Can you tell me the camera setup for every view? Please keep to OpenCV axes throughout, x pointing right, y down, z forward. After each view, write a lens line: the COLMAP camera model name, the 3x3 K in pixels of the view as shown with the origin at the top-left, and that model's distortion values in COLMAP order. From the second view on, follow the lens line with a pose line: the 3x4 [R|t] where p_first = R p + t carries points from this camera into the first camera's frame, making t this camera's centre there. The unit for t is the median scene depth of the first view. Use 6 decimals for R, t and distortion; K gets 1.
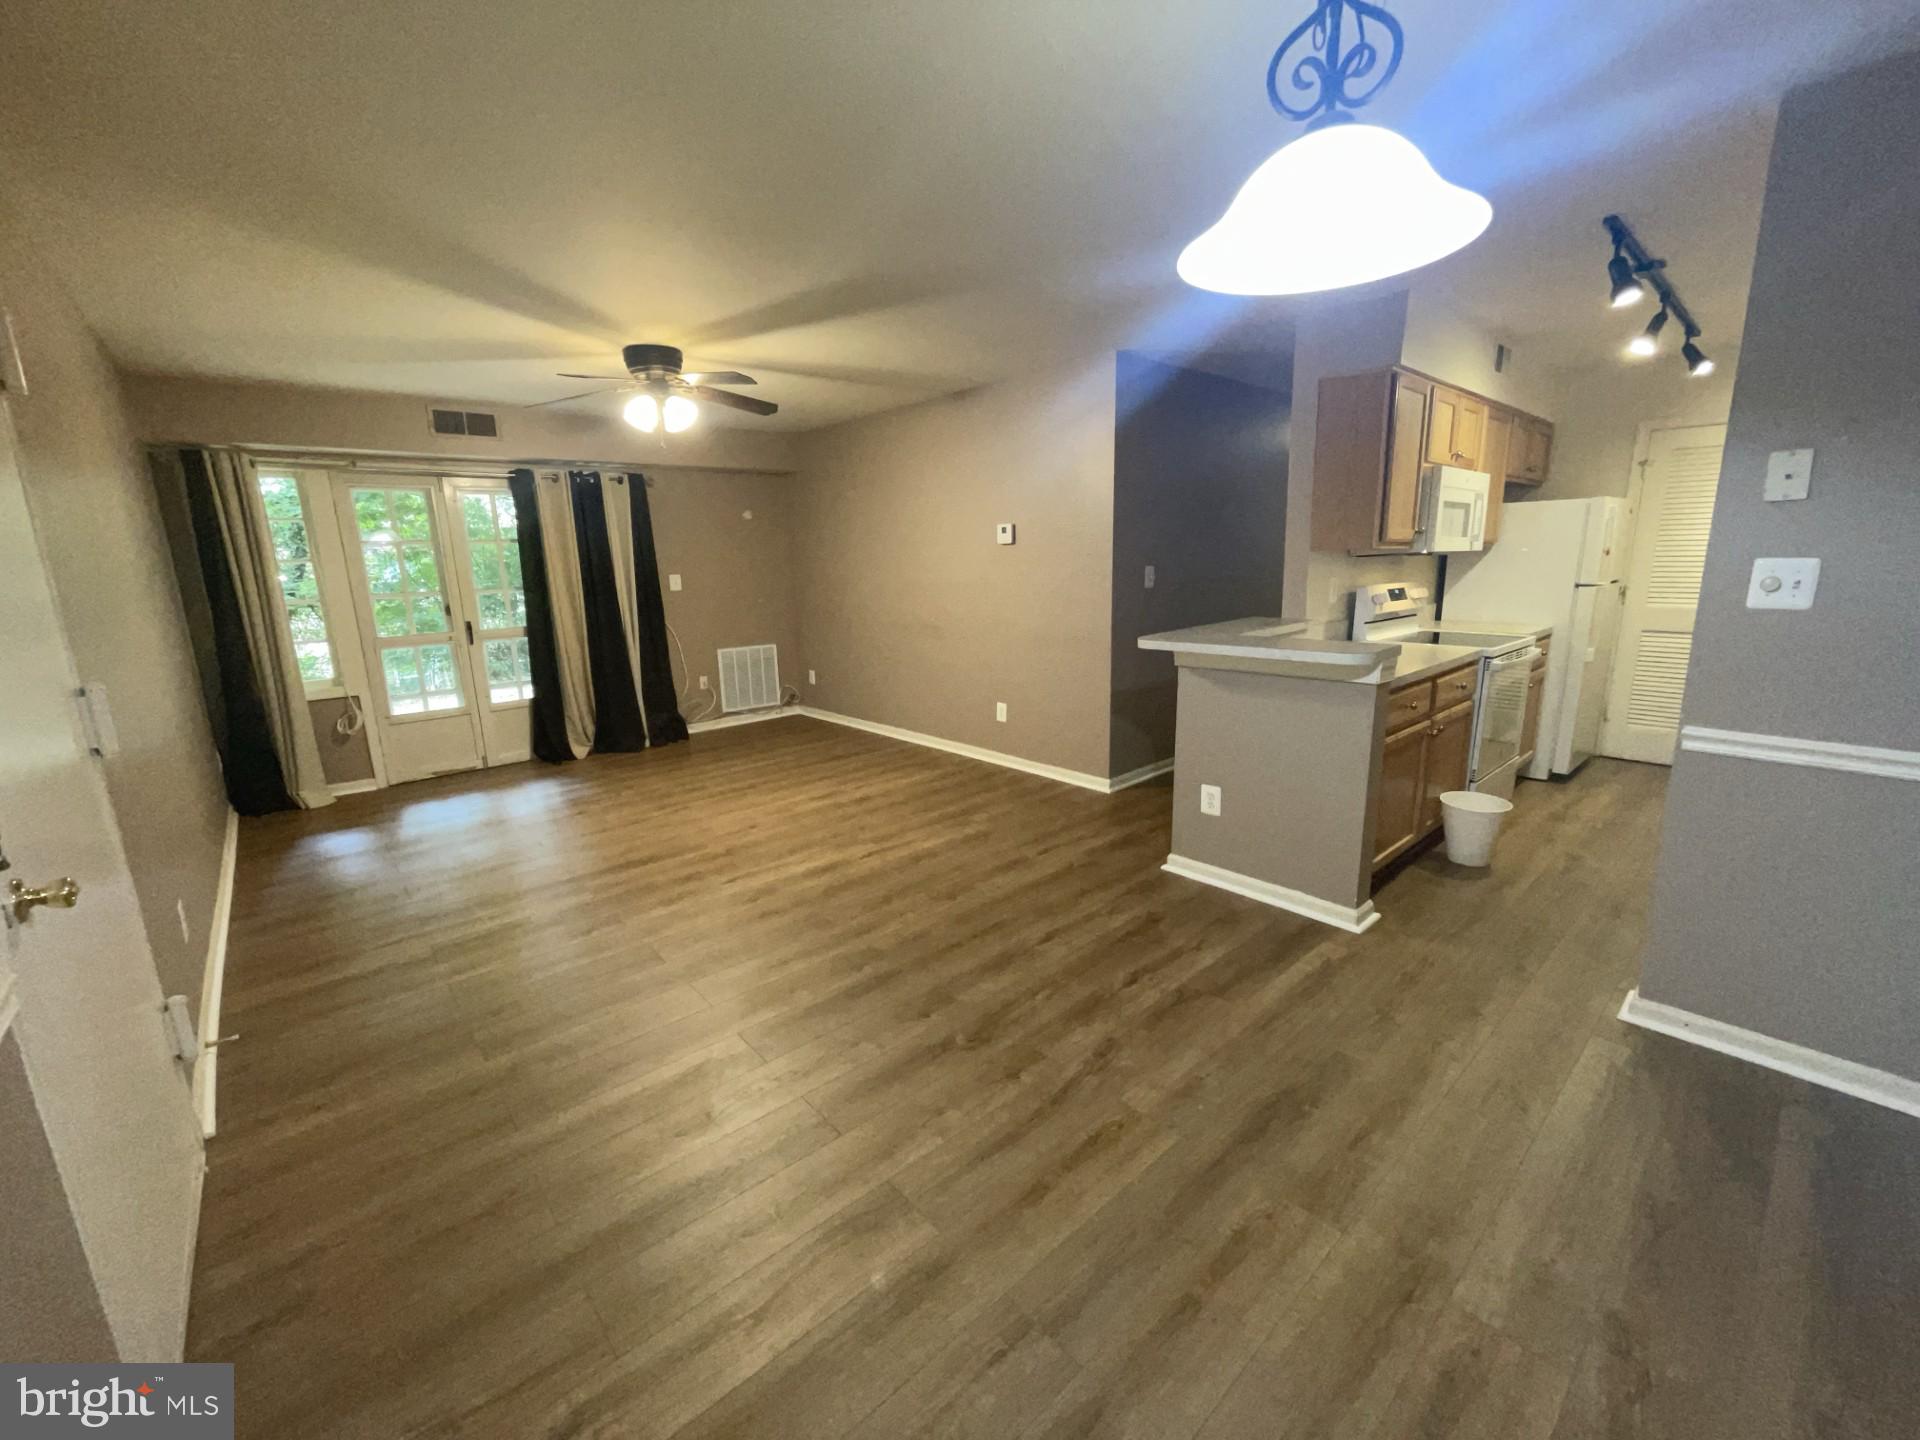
lens RADIAL K [[774.6, 0, 953.7], [0, 774.6, 720.5], [0, 0, 1]] dist [-0.001278, 0.001087]
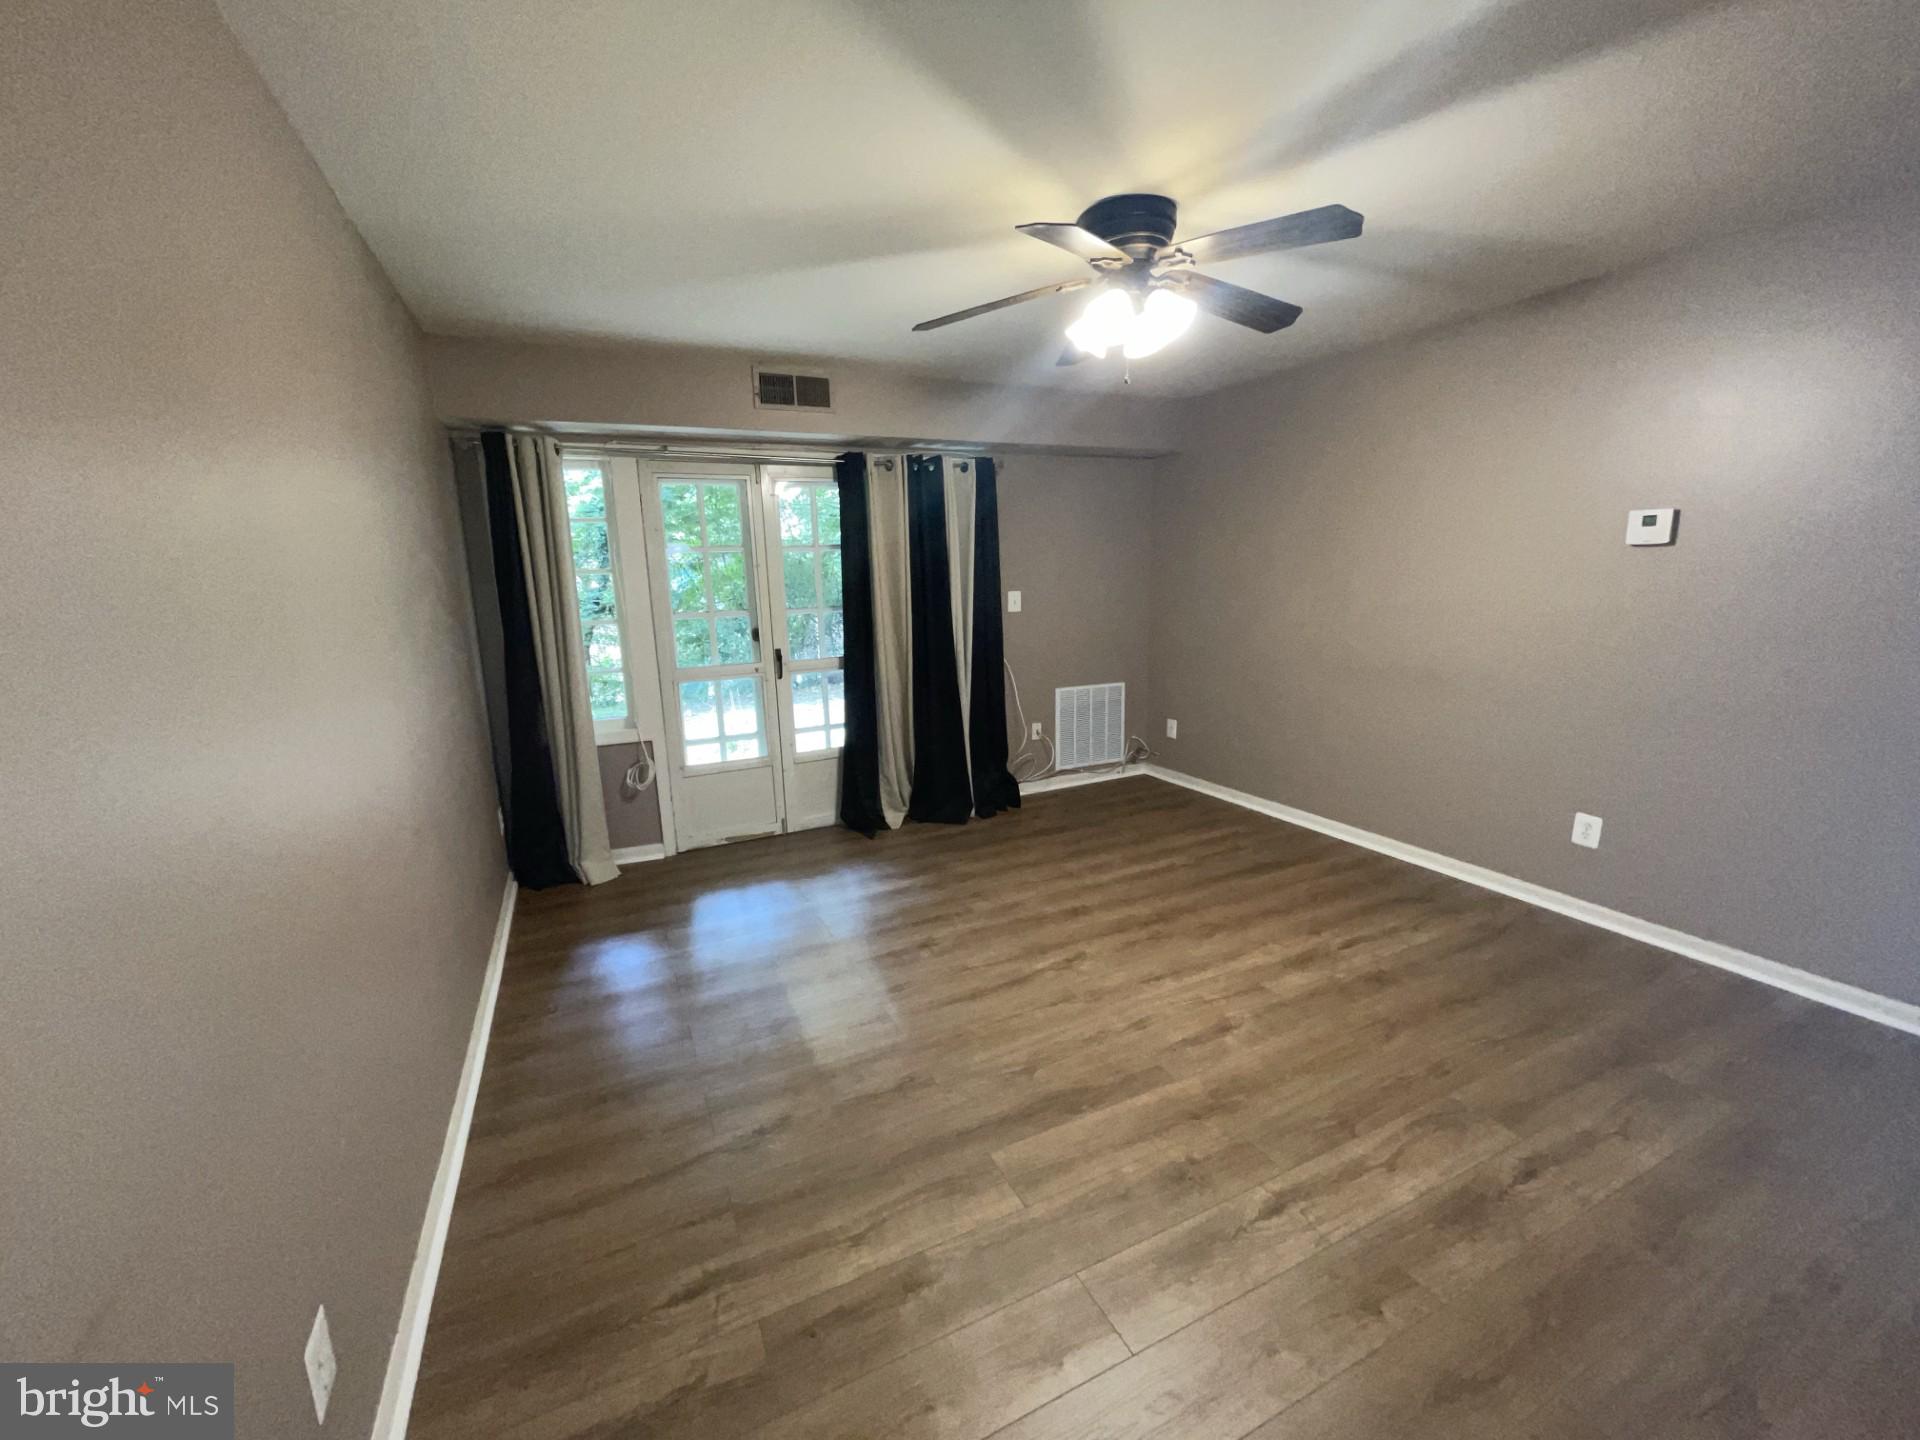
lens RADIAL K [[774.6, 0, 959.3], [0, 774.6, 718.3], [0, 0, 1]] dist [-0.001278, 0.001087]
pose [[0.963178, 0.053115, -0.263567, -0.265123], [-0.057550, 0.998301, -0.009128, -0.067869], [0.262634, 0.023960, 0.964598, 0.325786]]
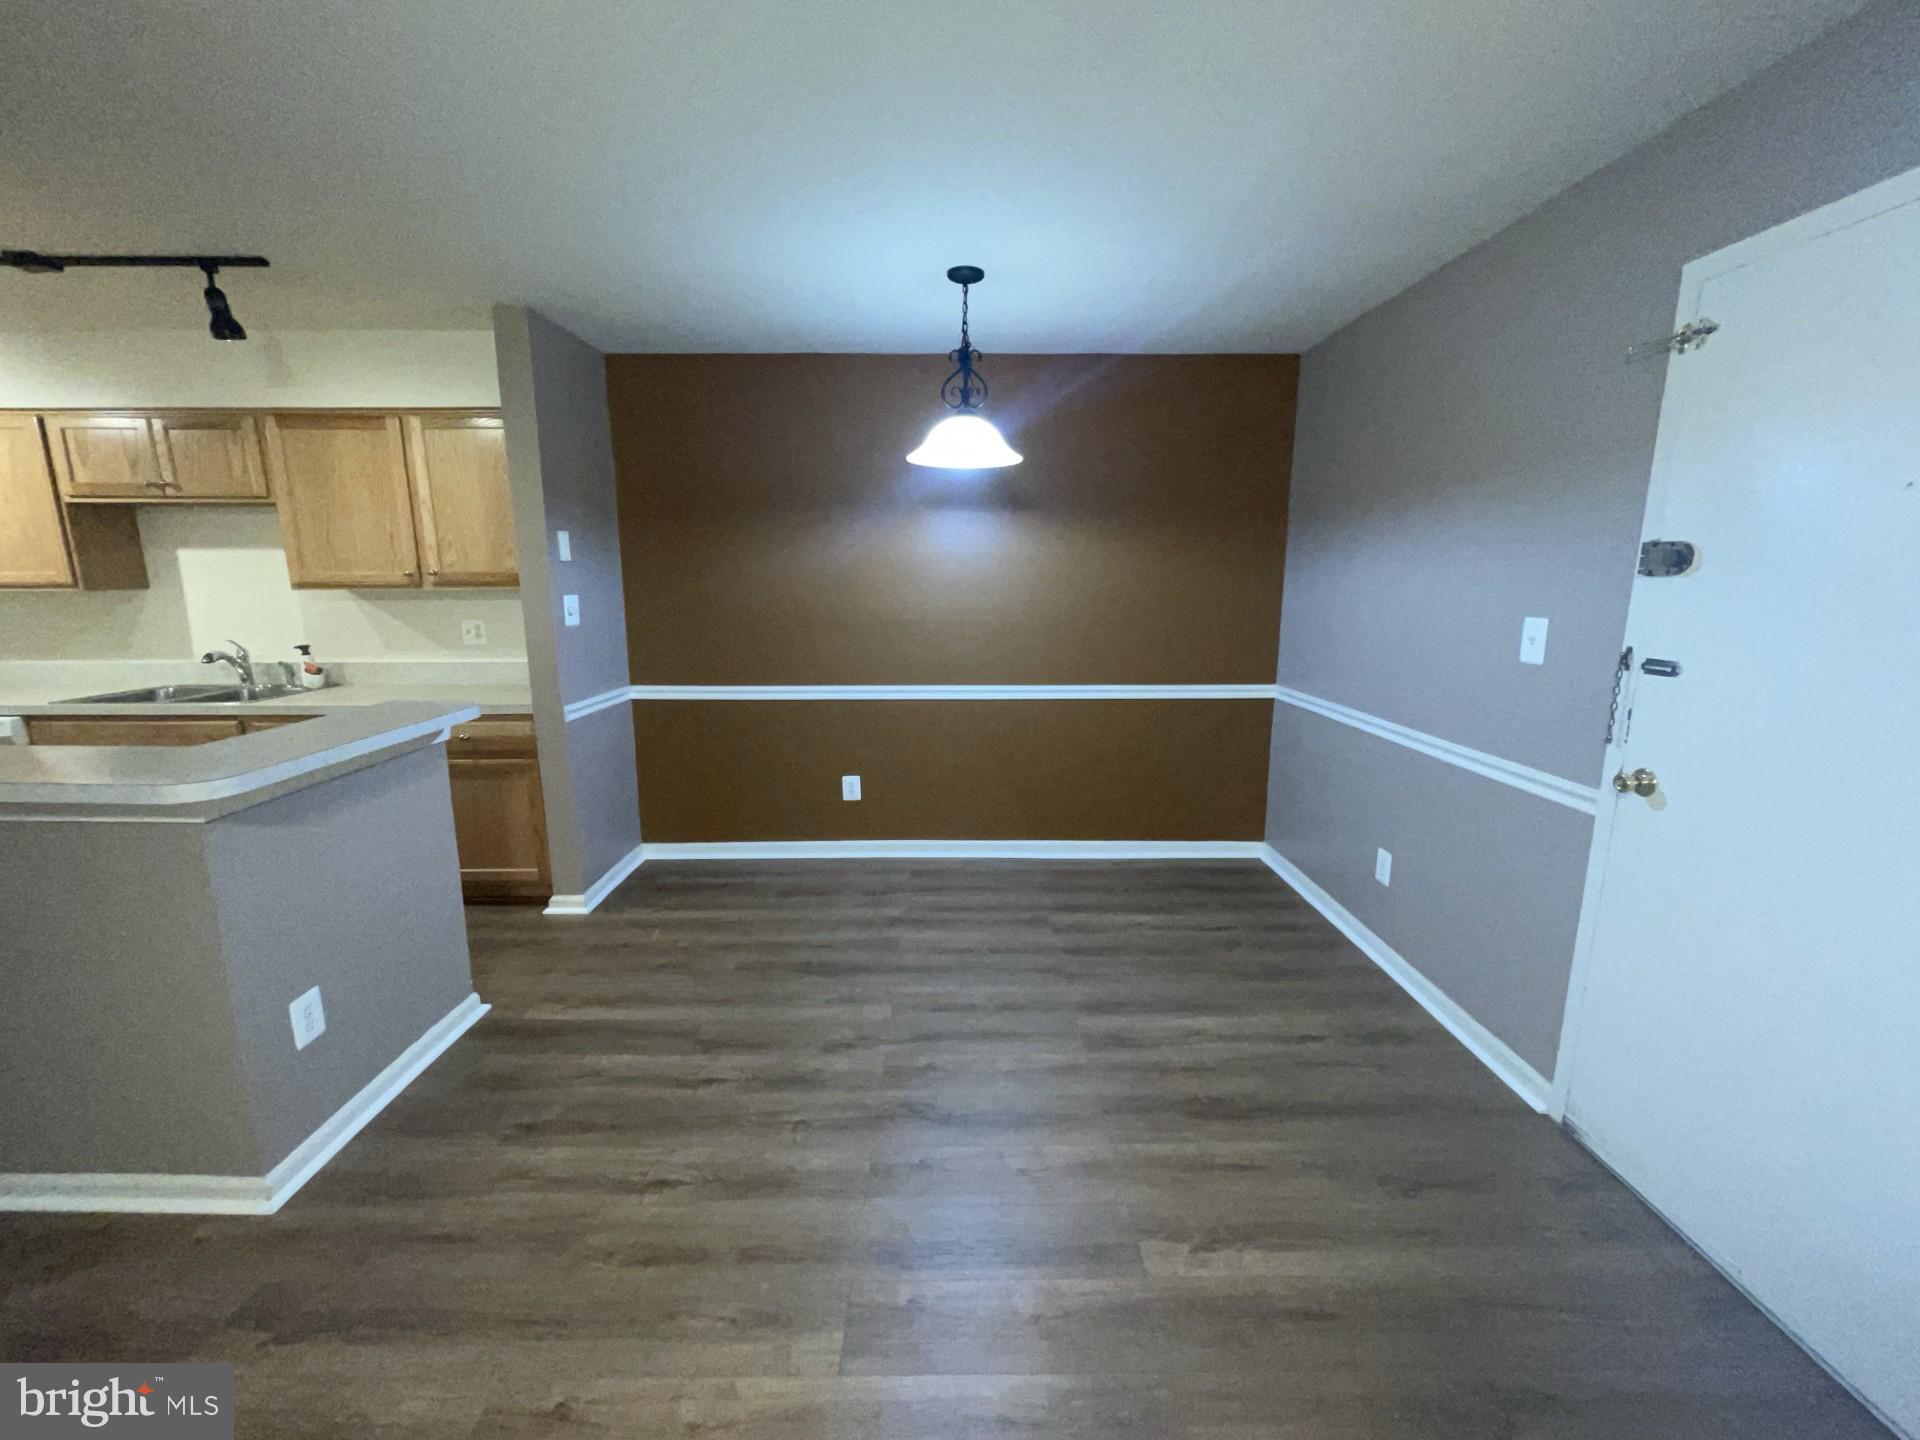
lens RADIAL K [[774.6, 0, 954.0], [0, 774.6, 719.2], [0, 0, 1]] dist [-0.001278, 0.001087]
pose [[-0.755087, -0.097297, 0.648364, -0.265049], [0.156245, 0.933729, 0.322084, -0.148326], [-0.636734, 0.344506, -0.689844, 0.682862]]
